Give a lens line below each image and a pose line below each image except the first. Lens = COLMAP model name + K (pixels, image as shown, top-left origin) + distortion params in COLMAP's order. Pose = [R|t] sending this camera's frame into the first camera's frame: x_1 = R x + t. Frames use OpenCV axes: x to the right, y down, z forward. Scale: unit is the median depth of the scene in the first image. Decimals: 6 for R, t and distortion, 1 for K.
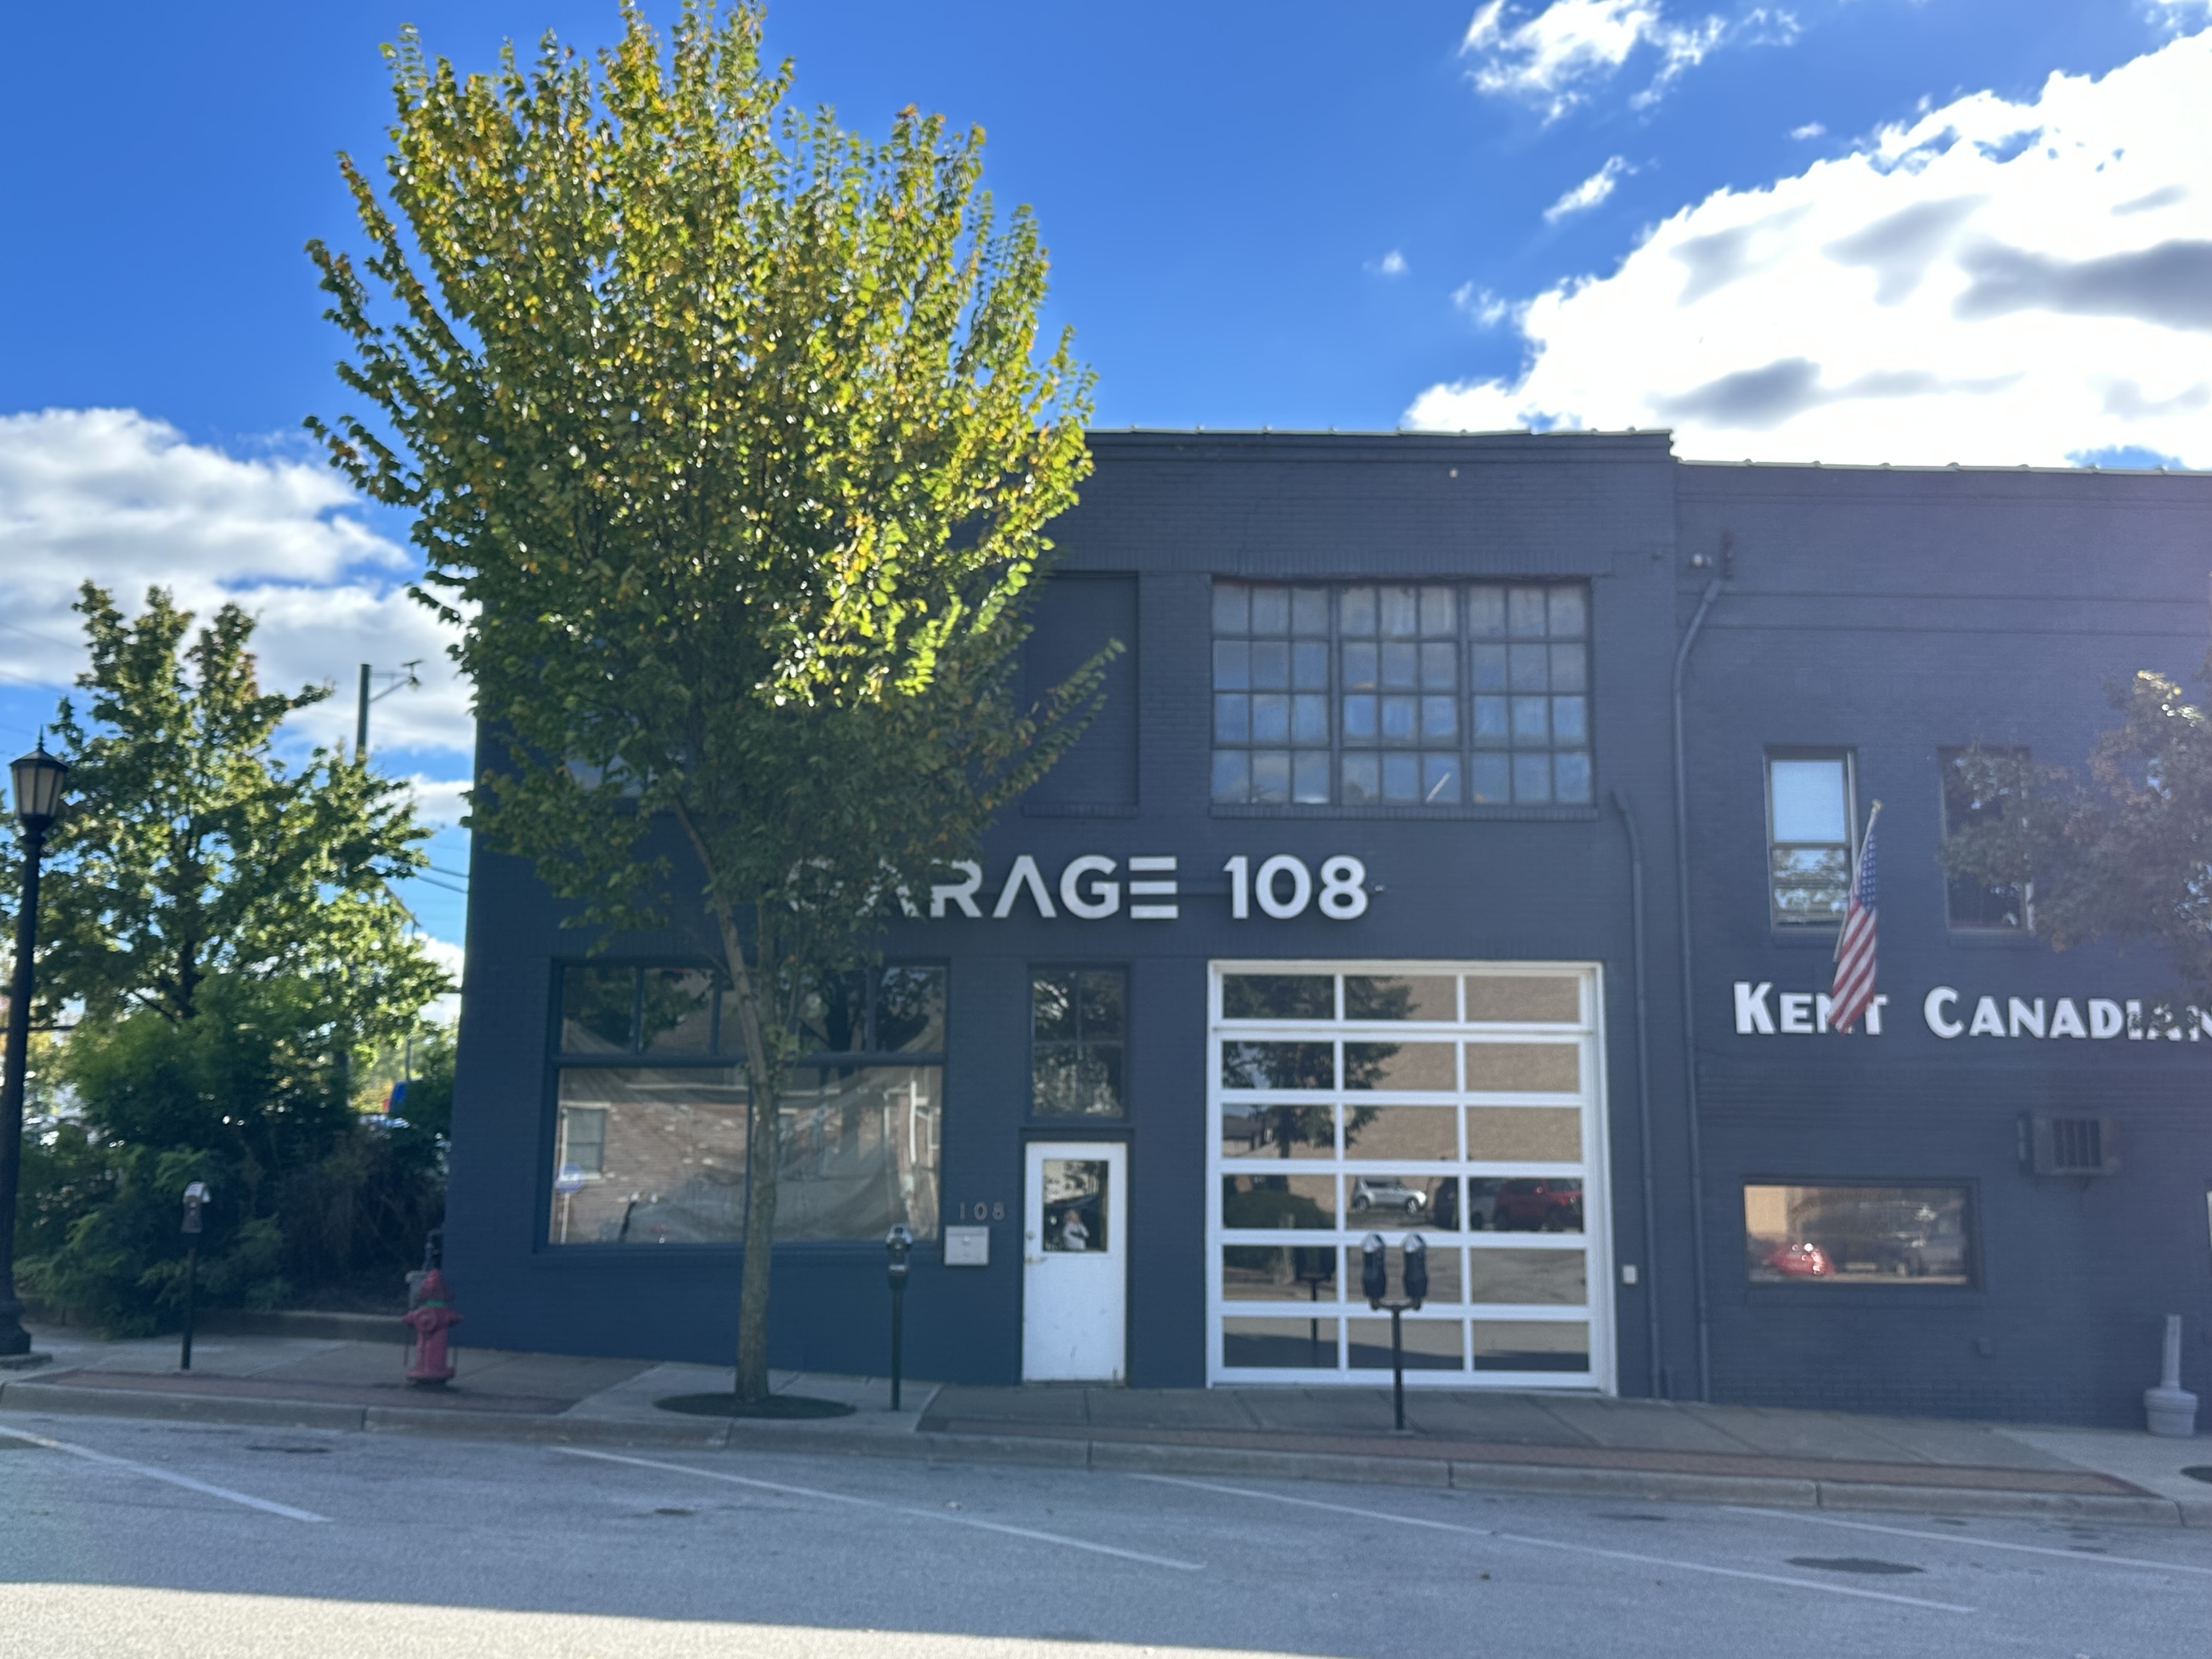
lens RADIAL K [[2182.3, 0, 1106.0], [0, 2182.3, 829.5], [0, 0, 1]] dist [0.224424, -0.575502]
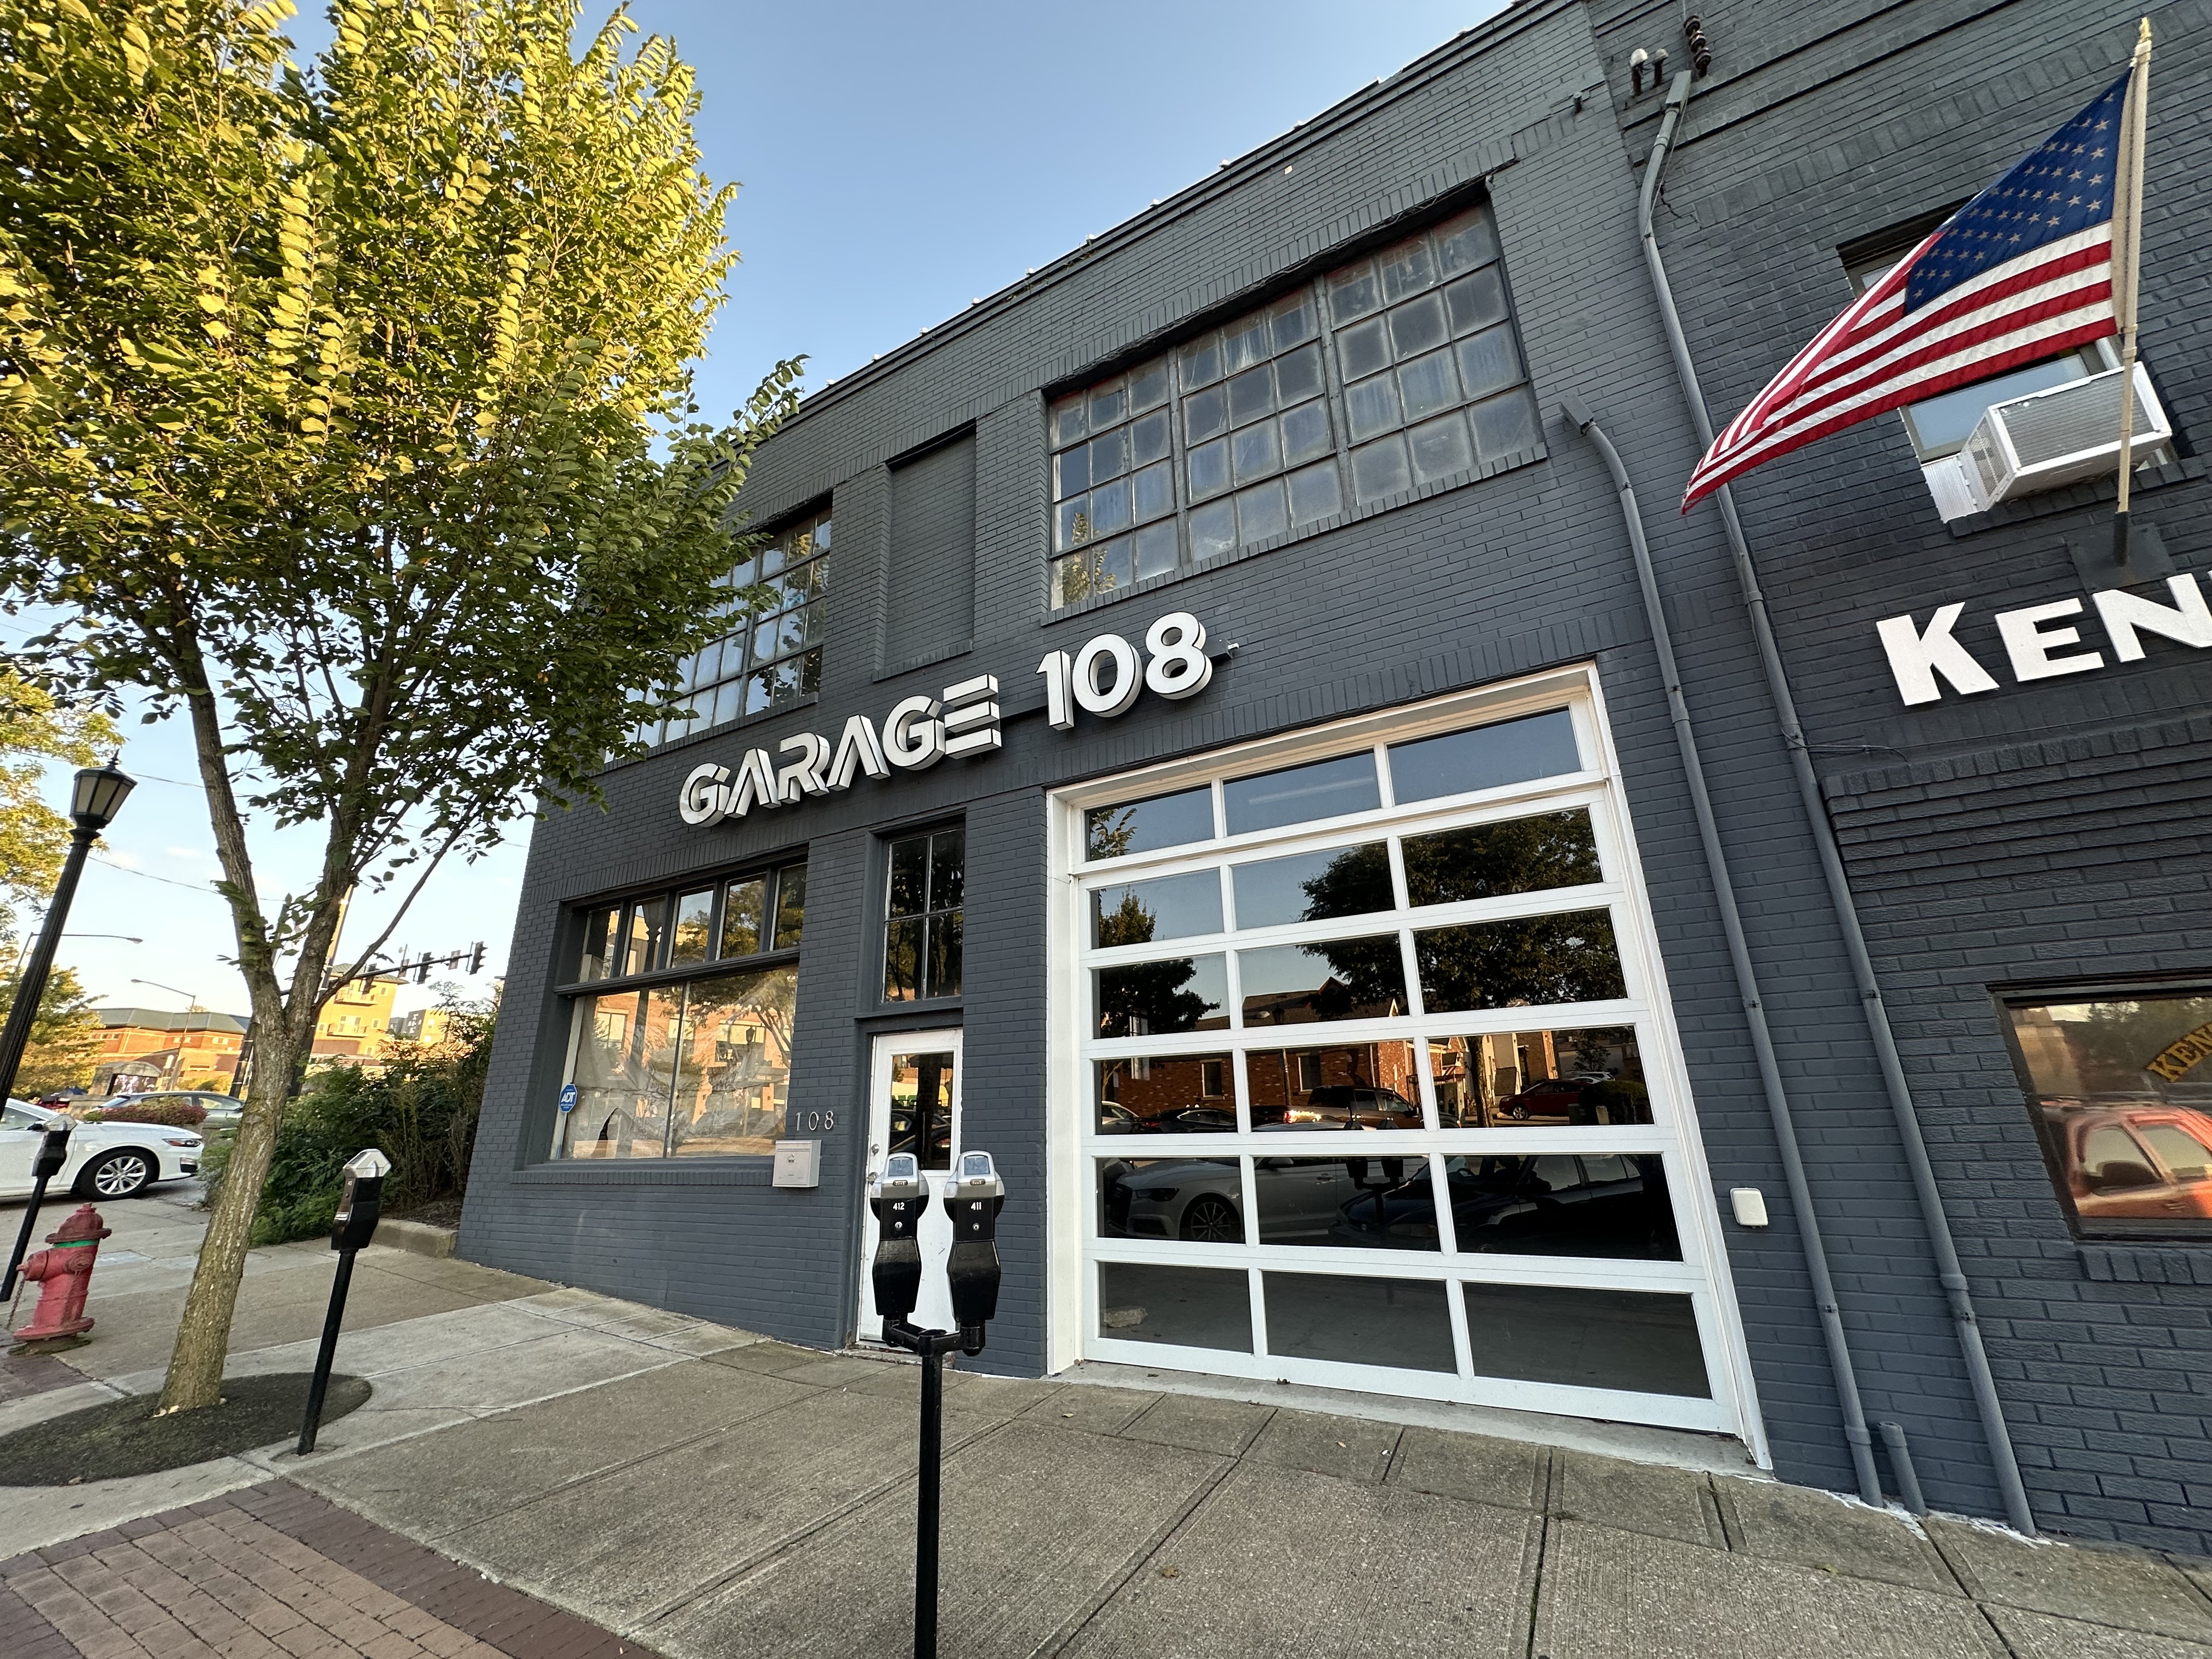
lens RADIAL K [[870.5, 0, 1106.0], [0, 870.5, 829.5], [0, 0, 1]] dist [-0.009398, 0.000241]
pose [[0.867822, -0.181383, -0.462585, 0.212437], [0.114499, 0.978935, -0.169044, 0.131150], [0.483503, 0.093735, 0.870310, 0.741353]]
